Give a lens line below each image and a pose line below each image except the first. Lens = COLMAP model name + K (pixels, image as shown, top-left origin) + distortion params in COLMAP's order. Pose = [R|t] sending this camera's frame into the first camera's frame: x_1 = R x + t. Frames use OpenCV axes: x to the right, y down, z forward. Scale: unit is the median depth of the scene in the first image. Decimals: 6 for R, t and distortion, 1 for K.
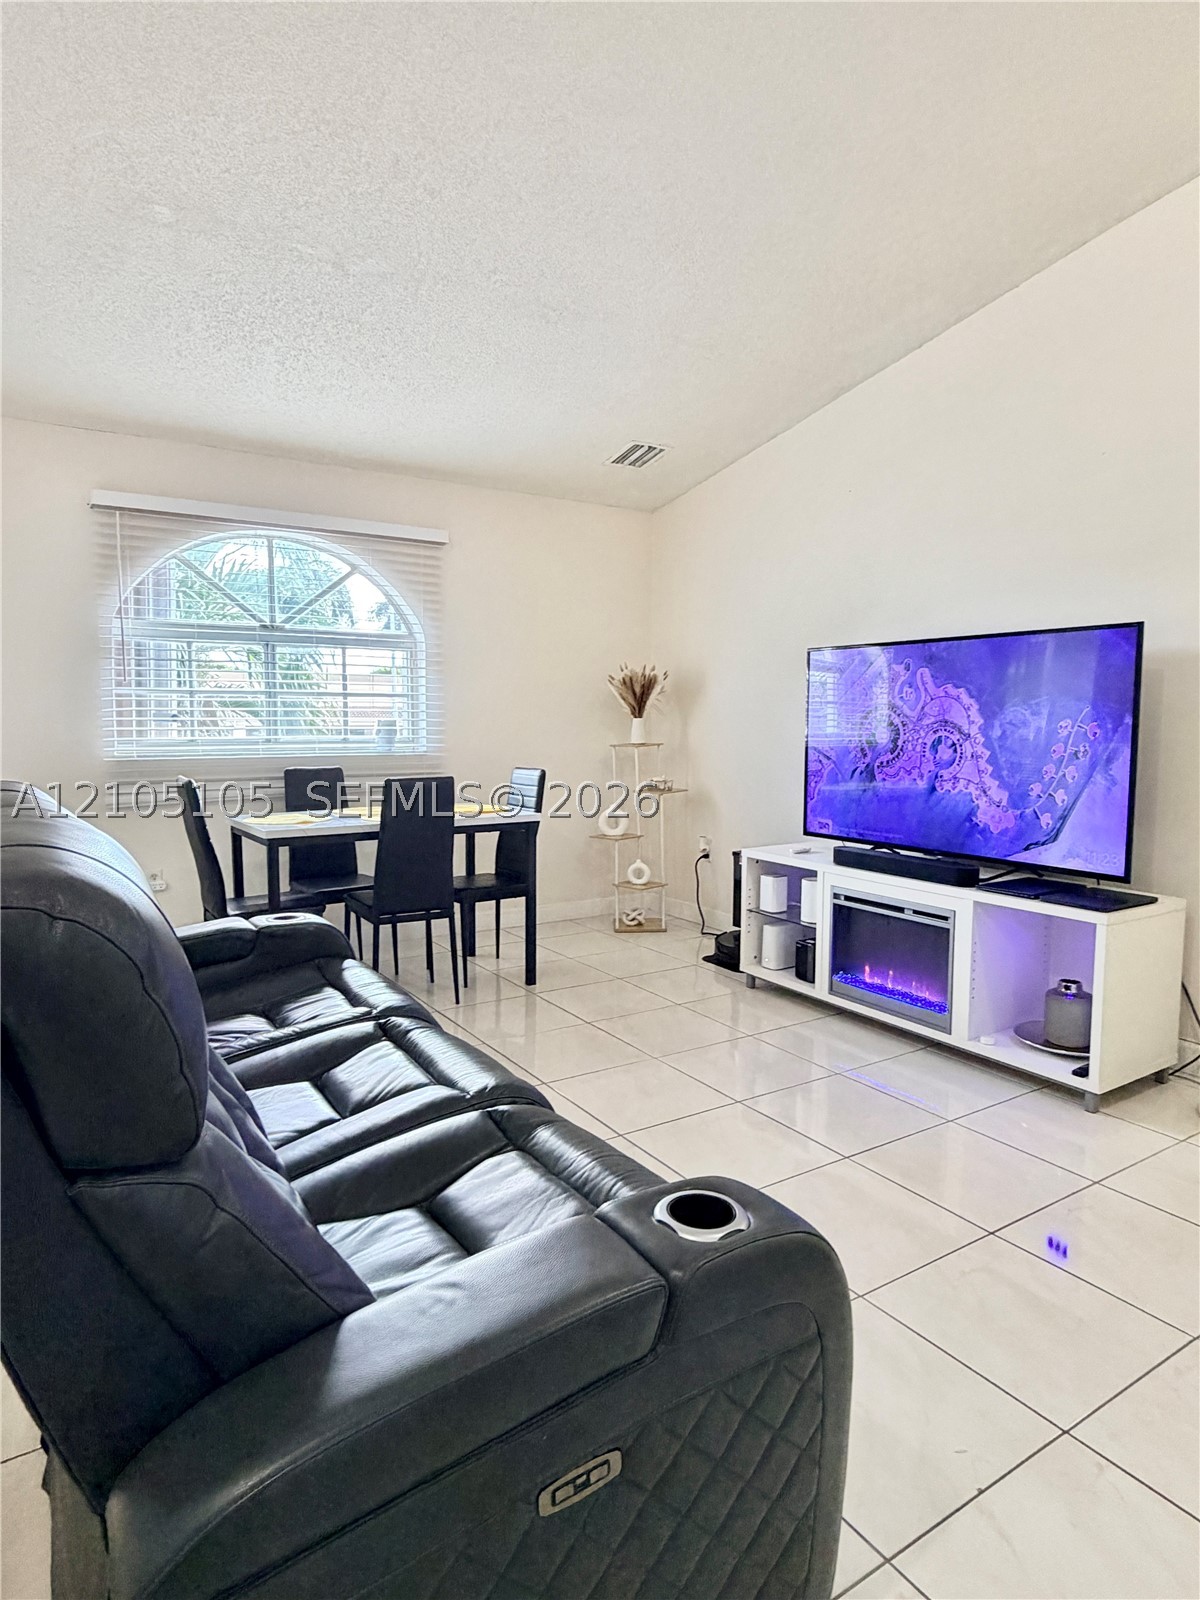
lens RADIAL K [[926.6, 0, 602.5], [0, 926.6, 803.2], [0, 0, 1]] dist [0.004096, -0.000181]
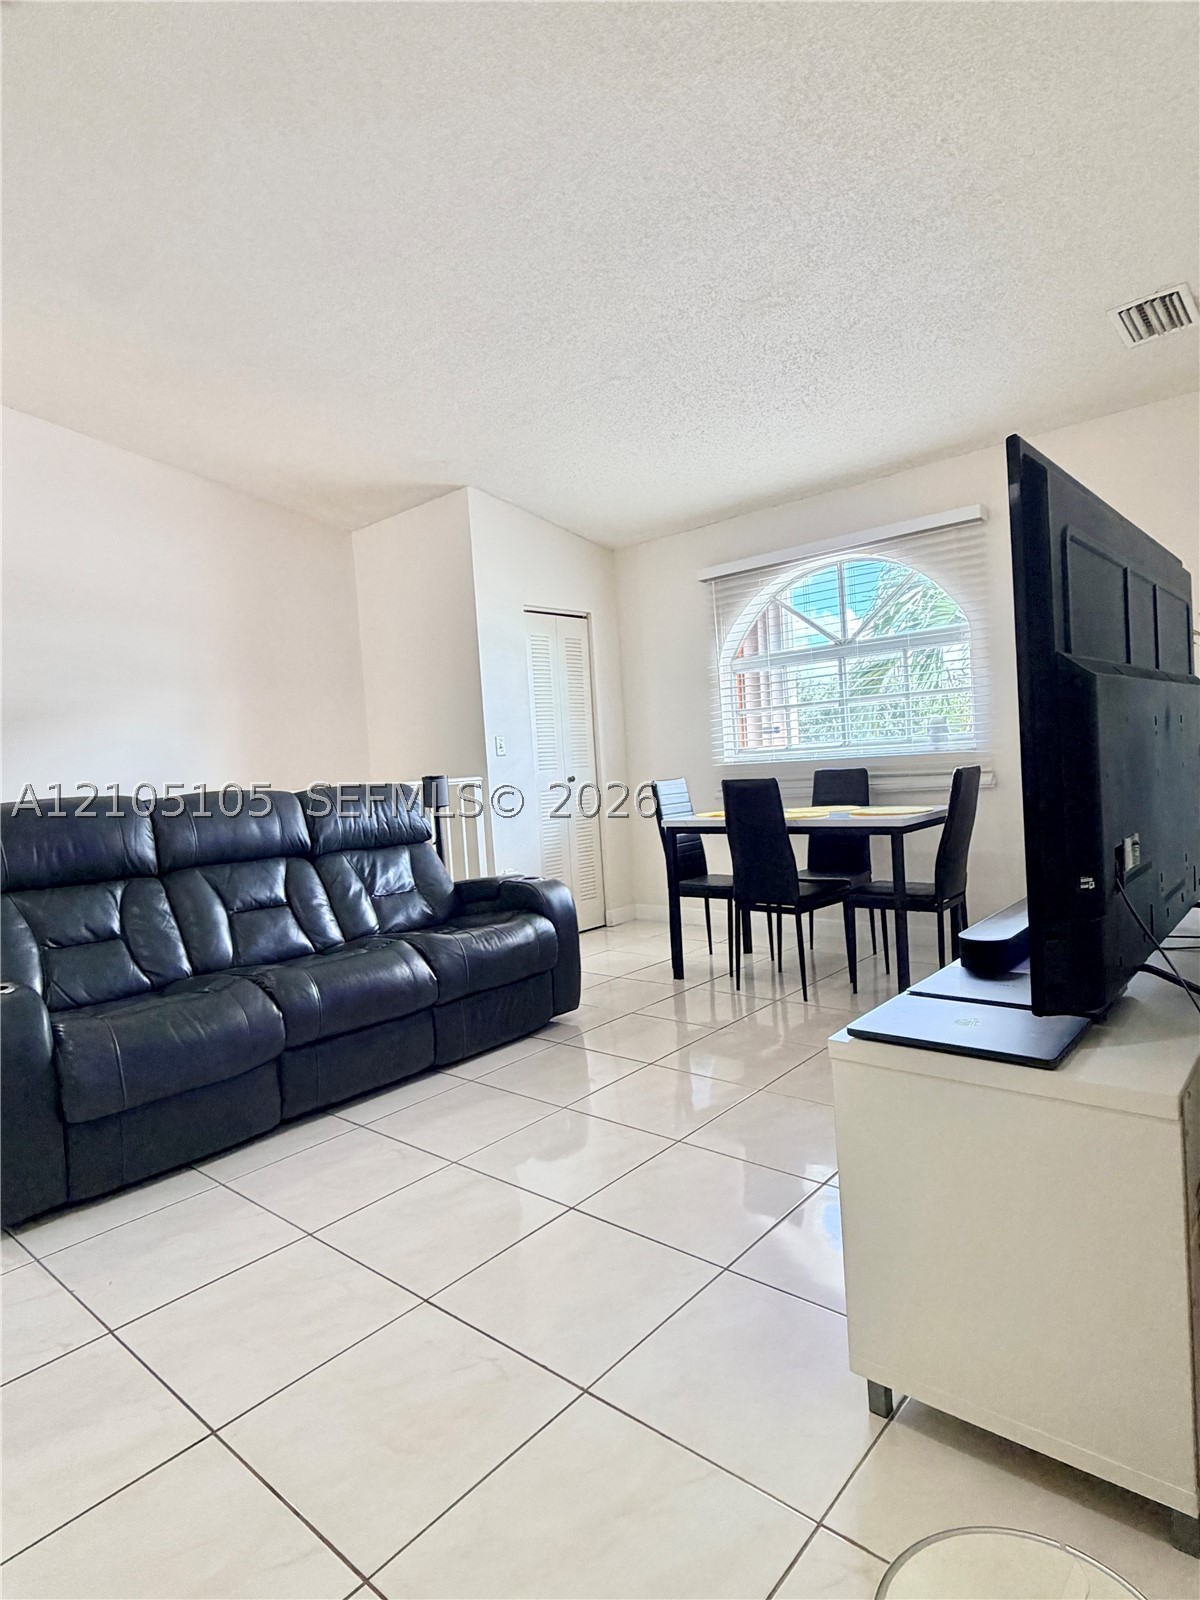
lens RADIAL K [[881.5, 0, 600.7], [0, 881.5, 797.8], [0, 0, 1]] dist [-0.005939, -0.000020]
pose [[0.276313, 0.021637, -0.960824, 0.623762], [-0.019887, 0.999661, 0.016792, -0.015859], [0.960862, 0.014467, 0.276650, 0.458676]]
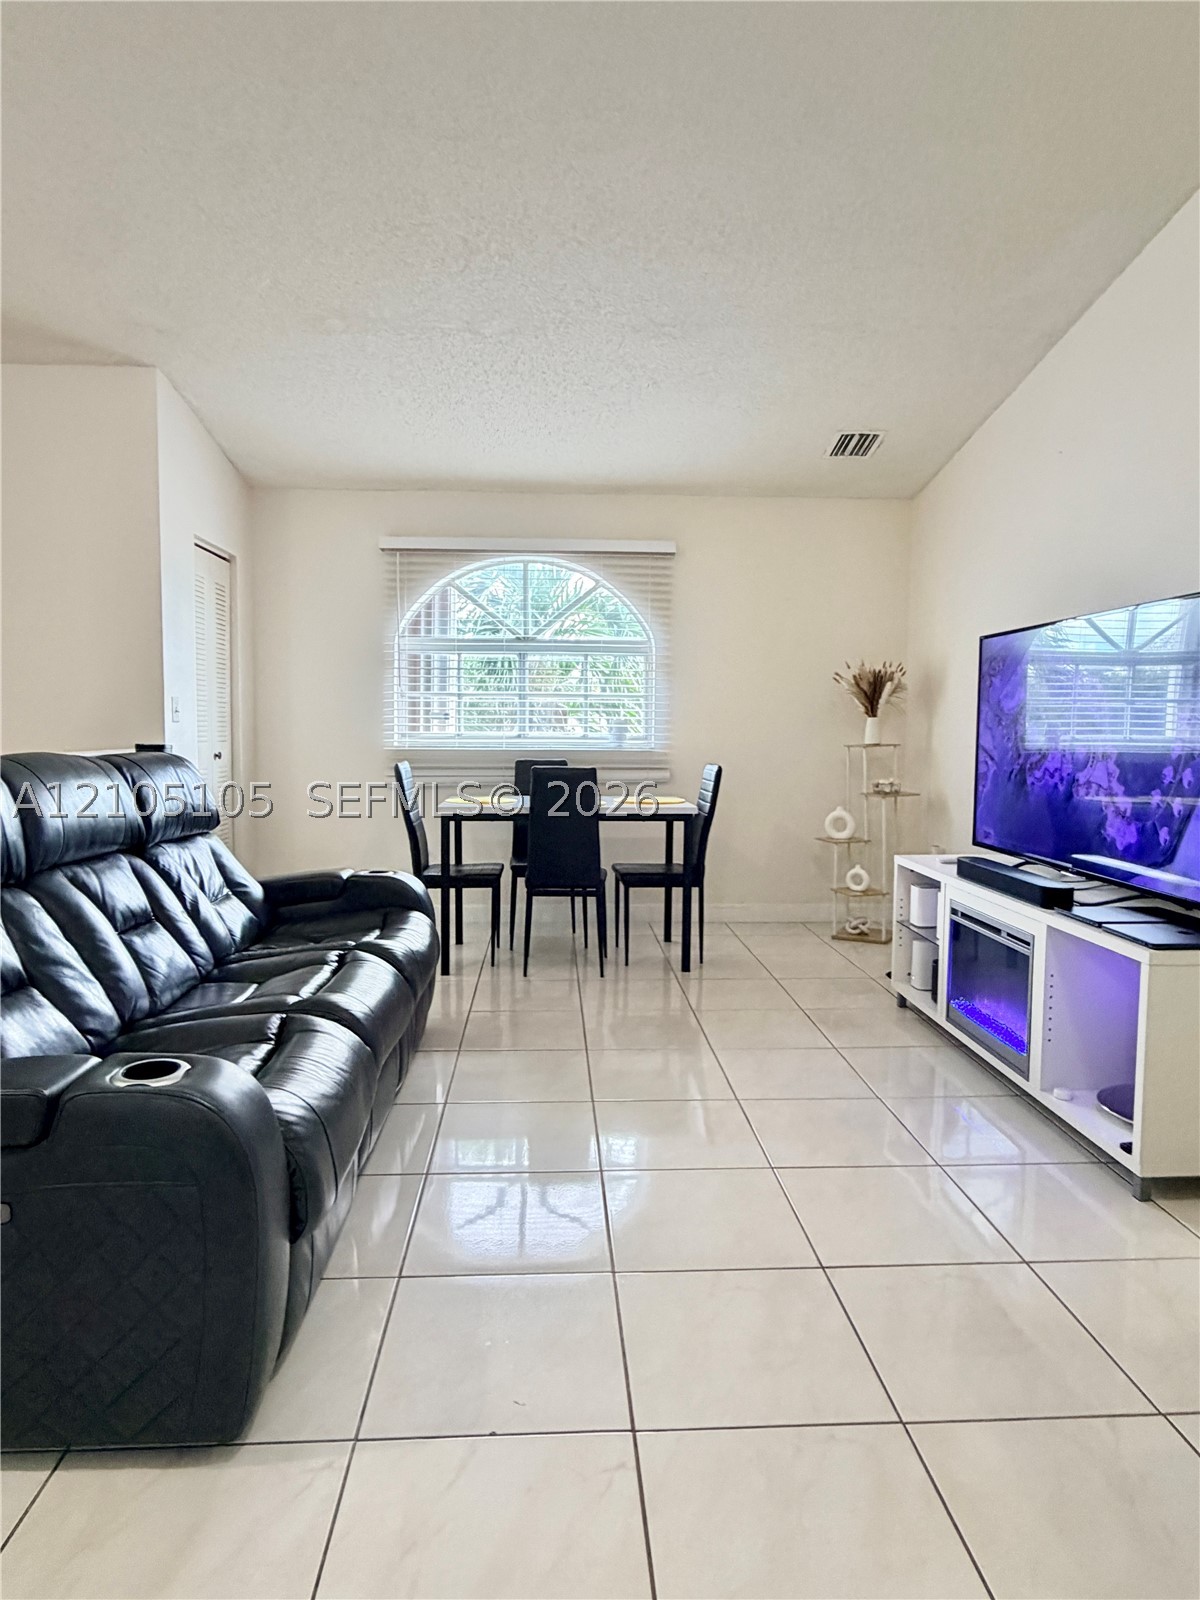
lens RADIAL K [[926.6, 0, 602.7], [0, 926.6, 796.5], [0, 0, 1]] dist [0.004096, -0.000181]
pose [[0.869980, 0.040849, -0.491392, 0.328070], [-0.049058, 0.998789, -0.003825, 0.008140], [0.490641, 0.027435, 0.870930, 0.044140]]
